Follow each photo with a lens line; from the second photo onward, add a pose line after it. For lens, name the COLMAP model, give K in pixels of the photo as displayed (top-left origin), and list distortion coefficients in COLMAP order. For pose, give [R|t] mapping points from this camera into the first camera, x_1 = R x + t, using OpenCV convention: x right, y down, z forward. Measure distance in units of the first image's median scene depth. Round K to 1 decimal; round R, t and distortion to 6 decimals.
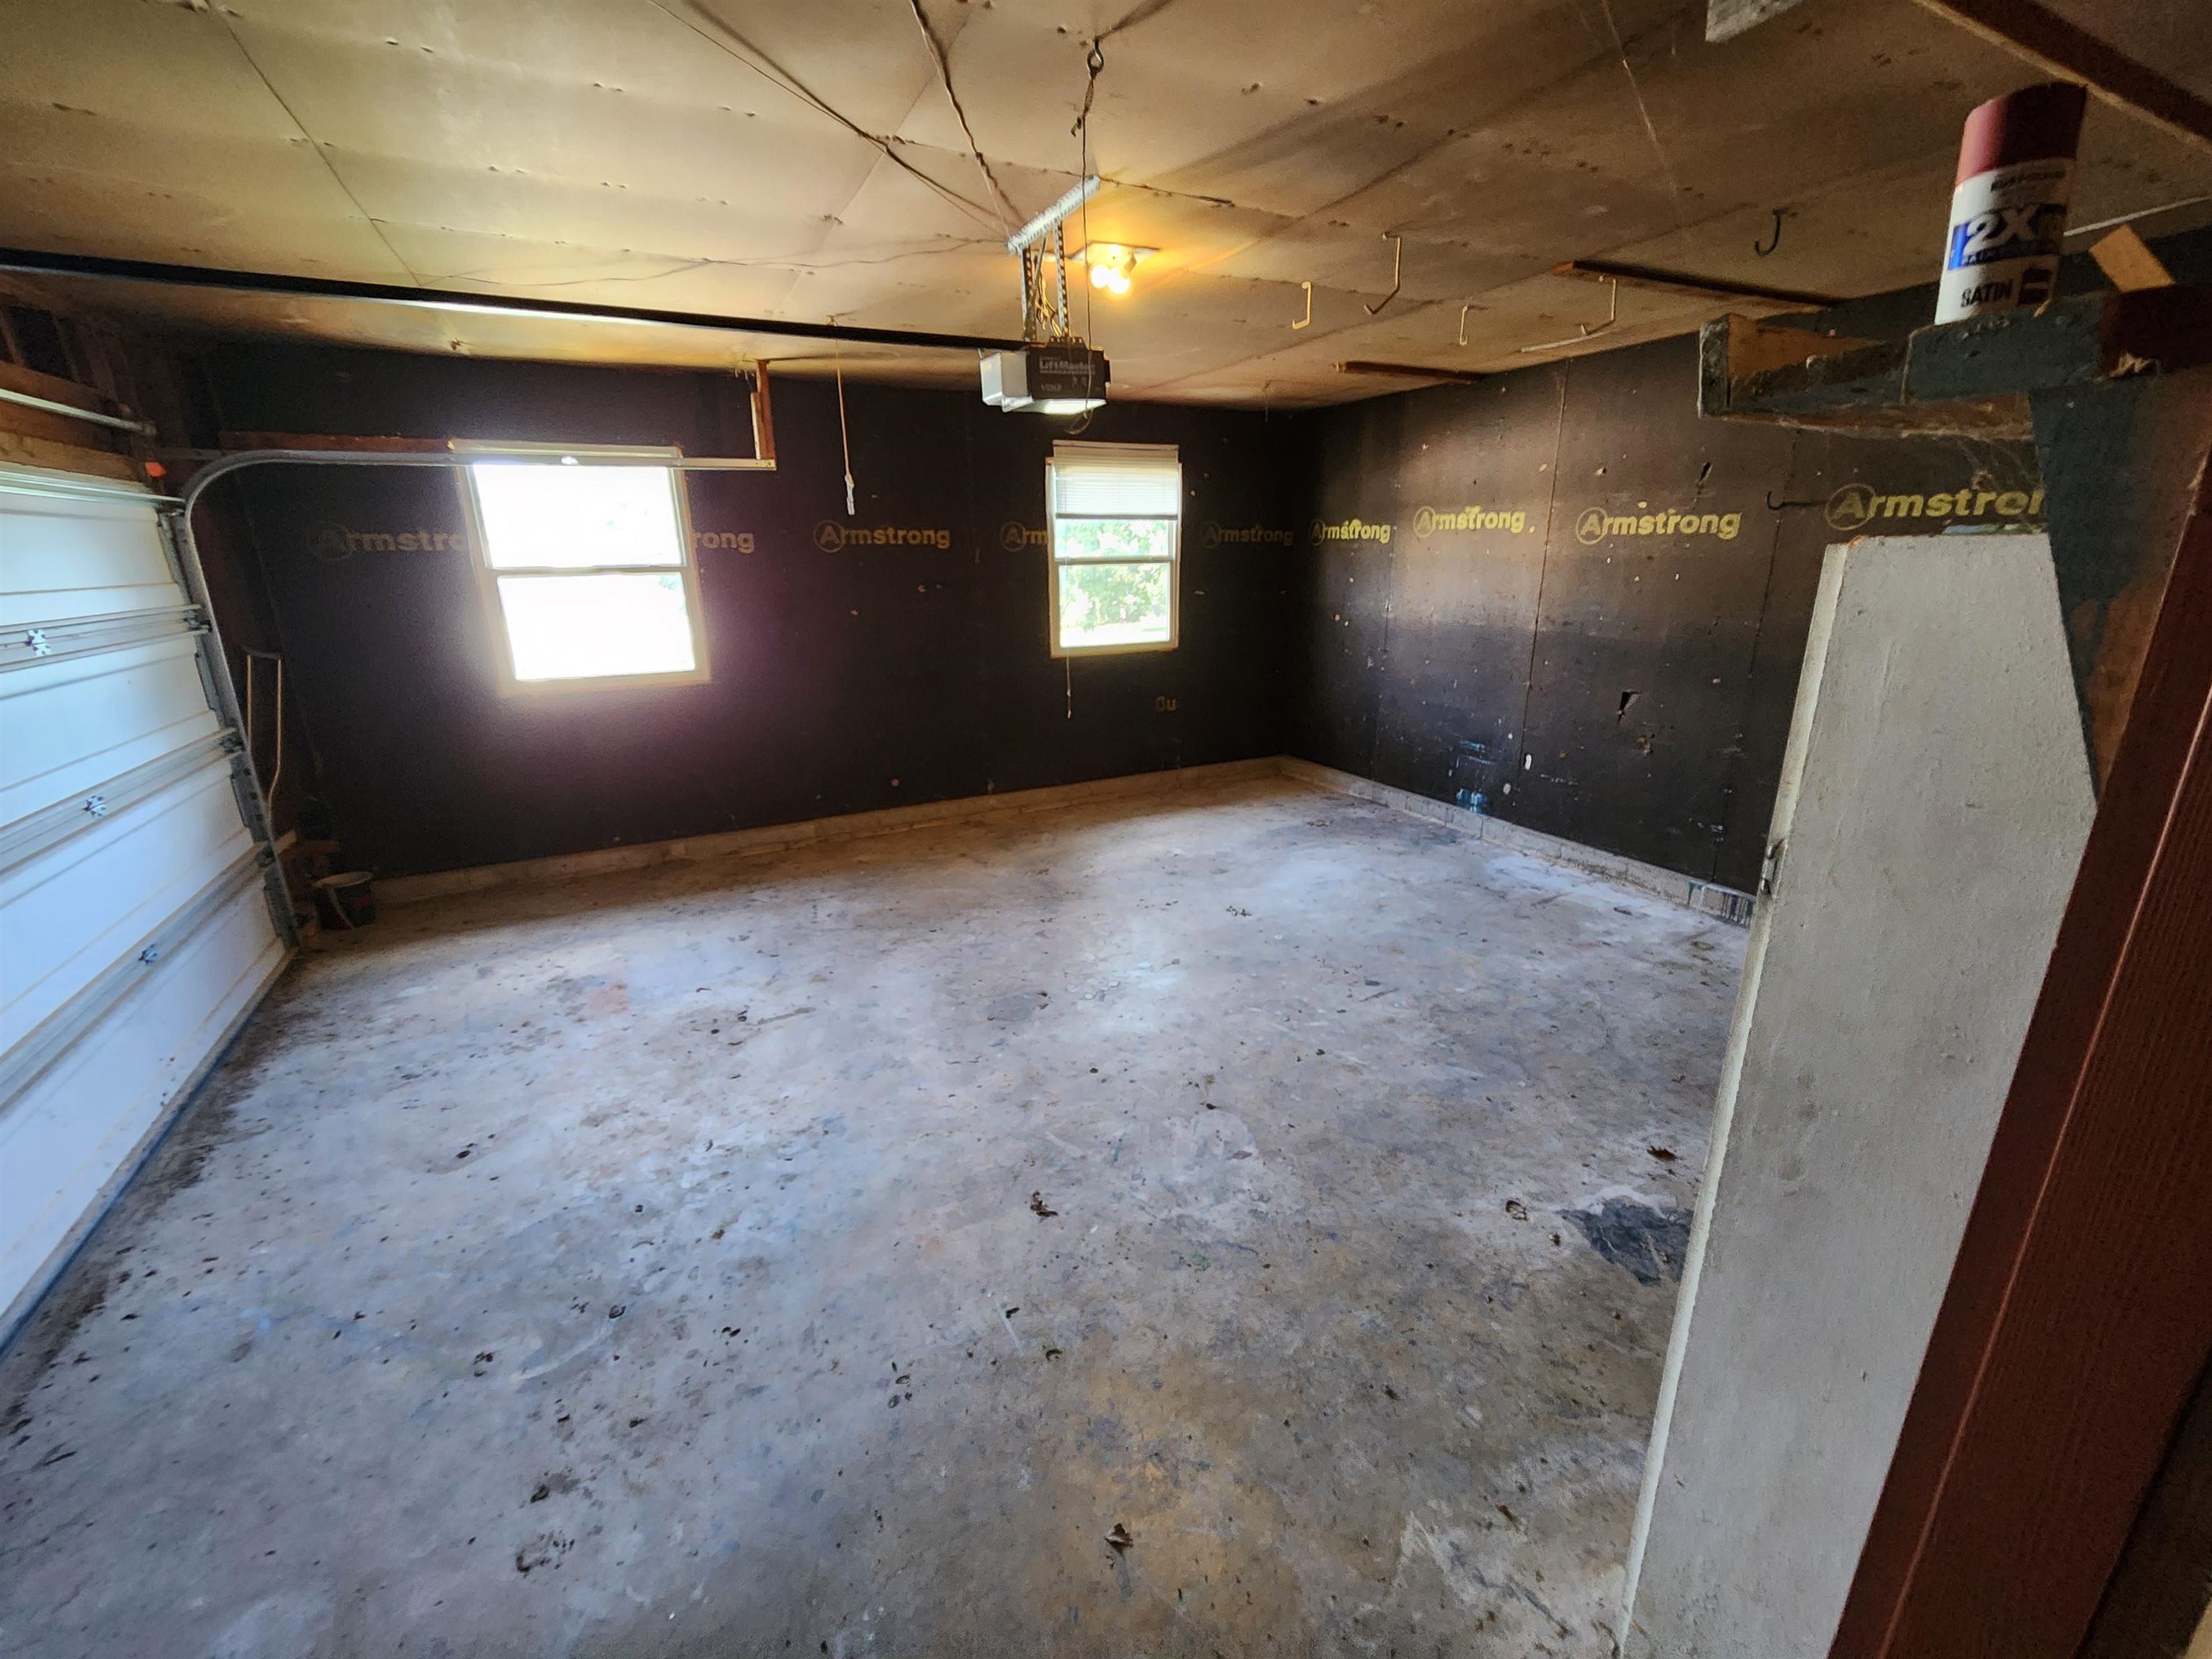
lens RADIAL K [[909.1, 0, 1116.2], [0, 909.1, 826.1], [0, 0, 1]] dist [0.006425, -0.003505]
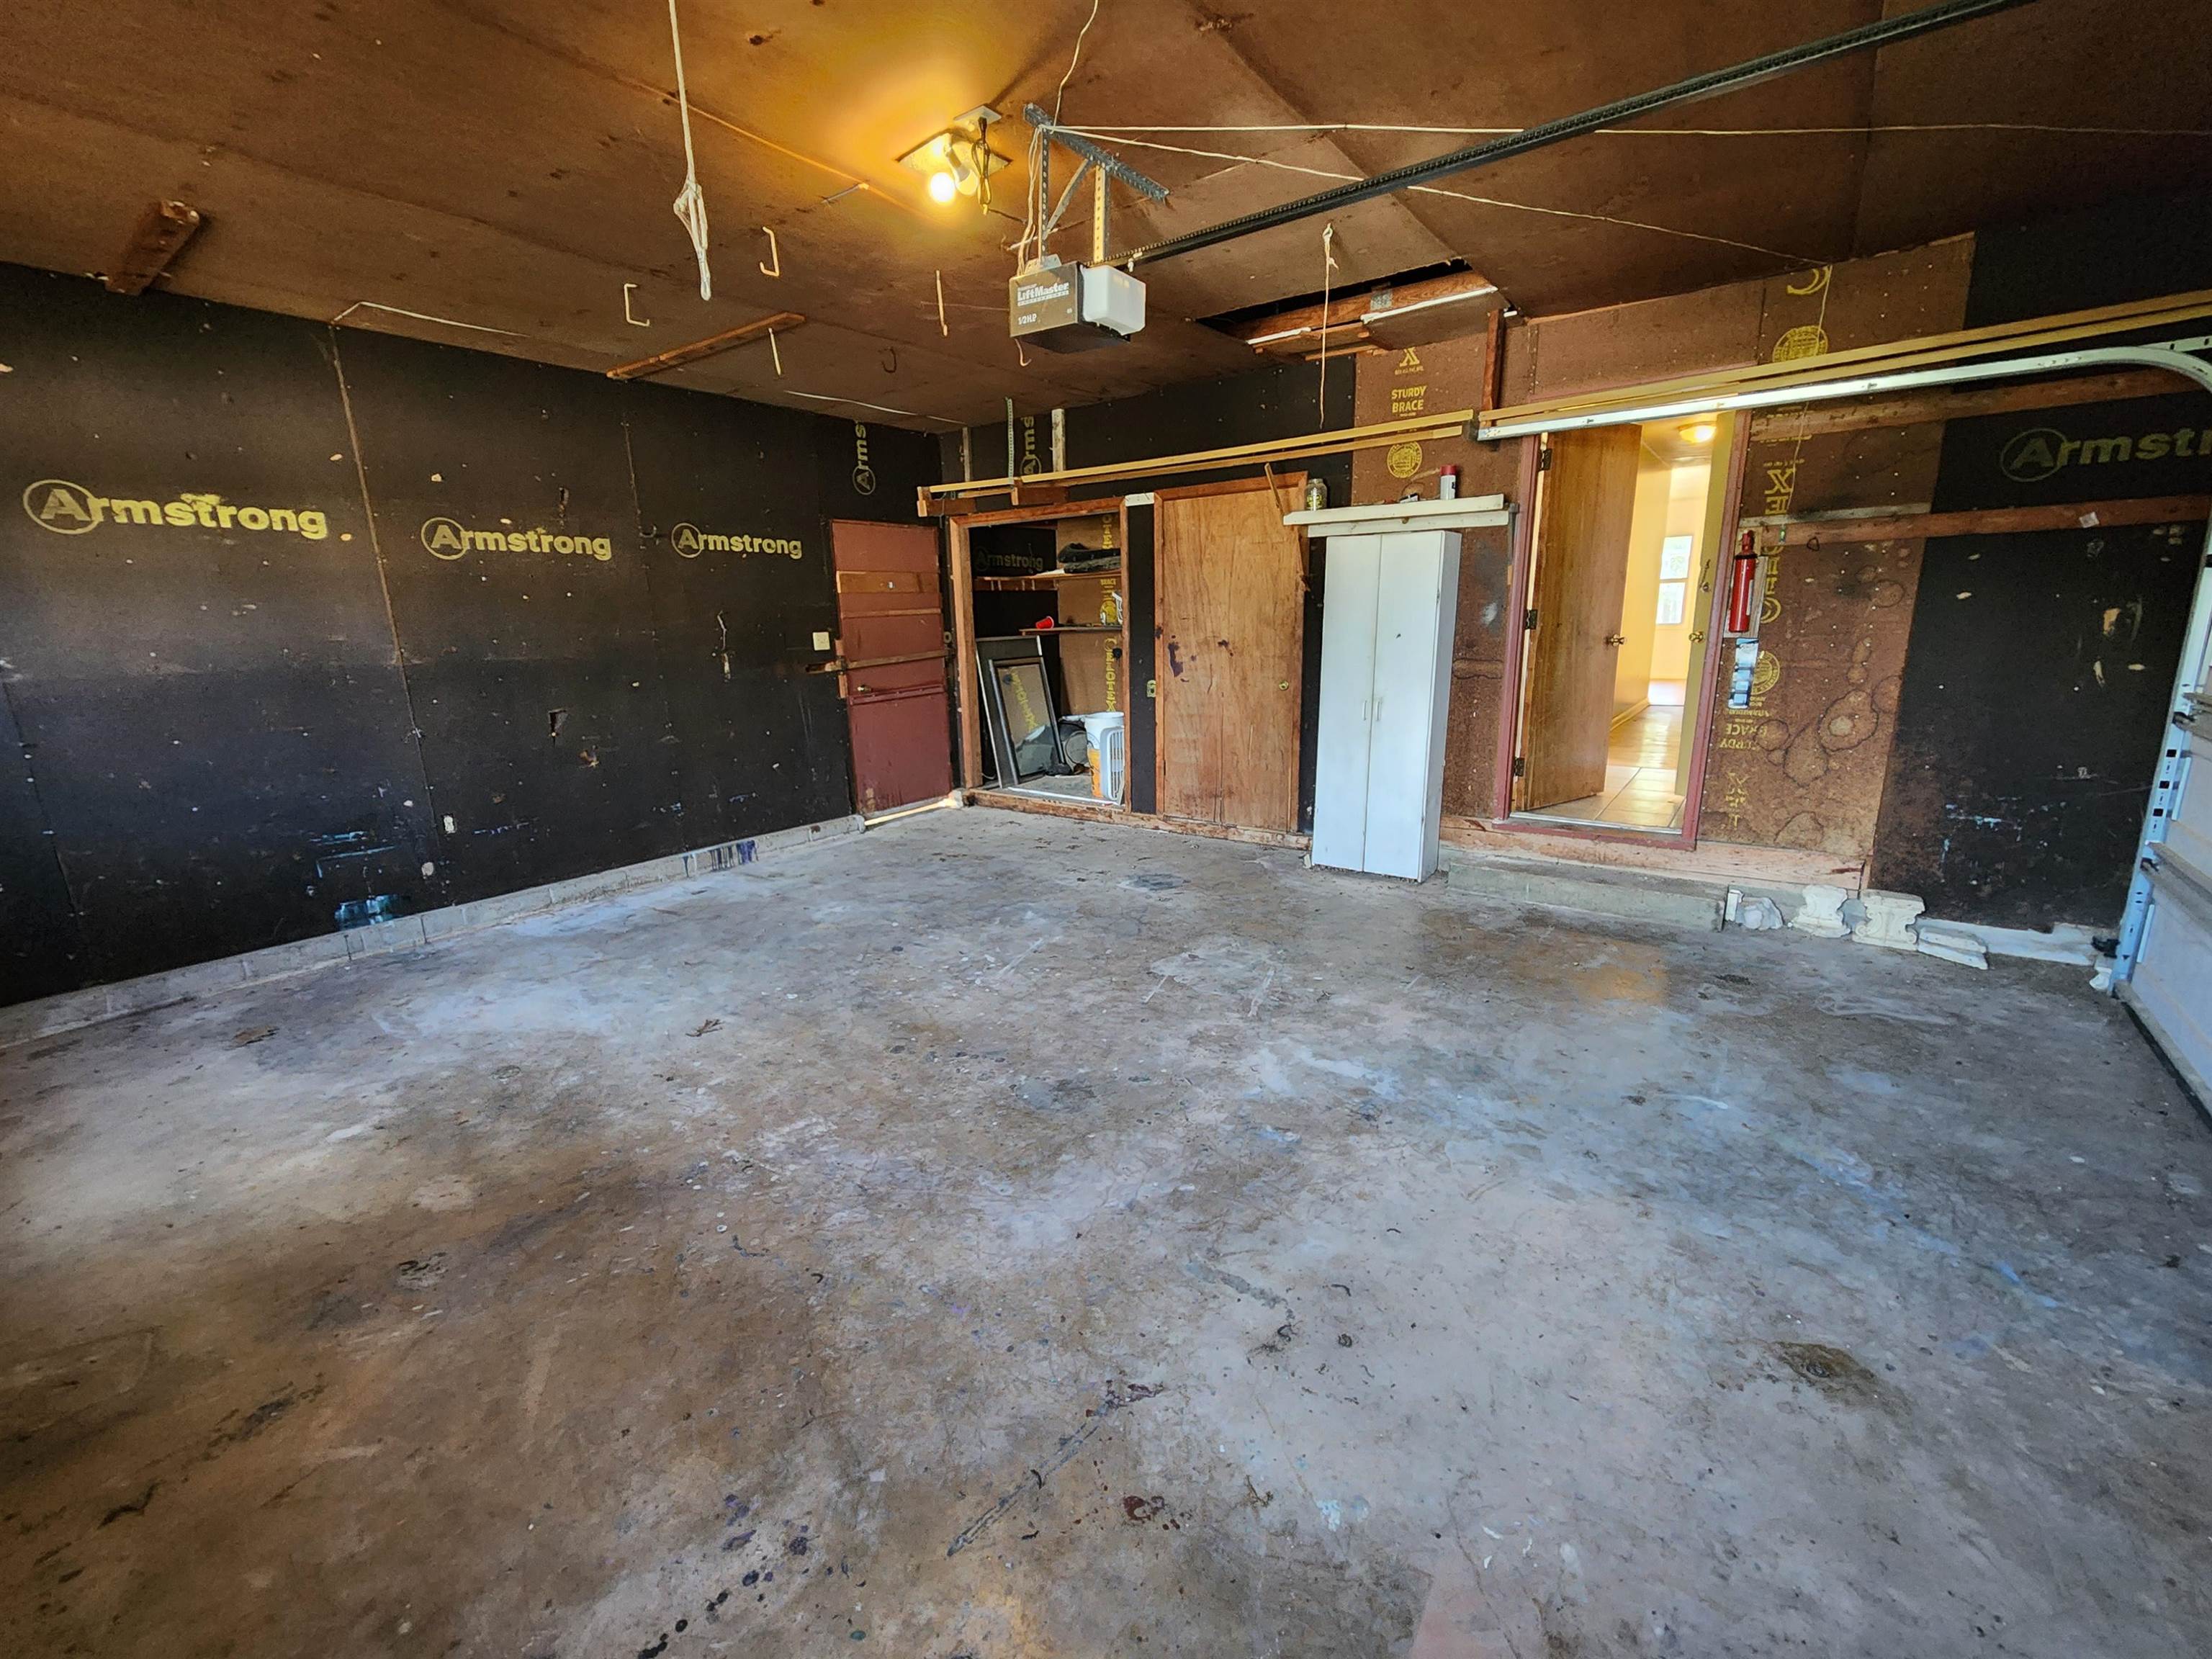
lens RADIAL K [[909.1, 0, 1113.8], [0, 909.1, 825.3], [0, 0, 1]] dist [0.006425, -0.003505]
pose [[-0.434180, -0.179514, 0.882758, -0.569538], [0.294367, 0.897873, 0.327371, -0.176909], [-0.851373, 0.401993, -0.336996, 0.845460]]
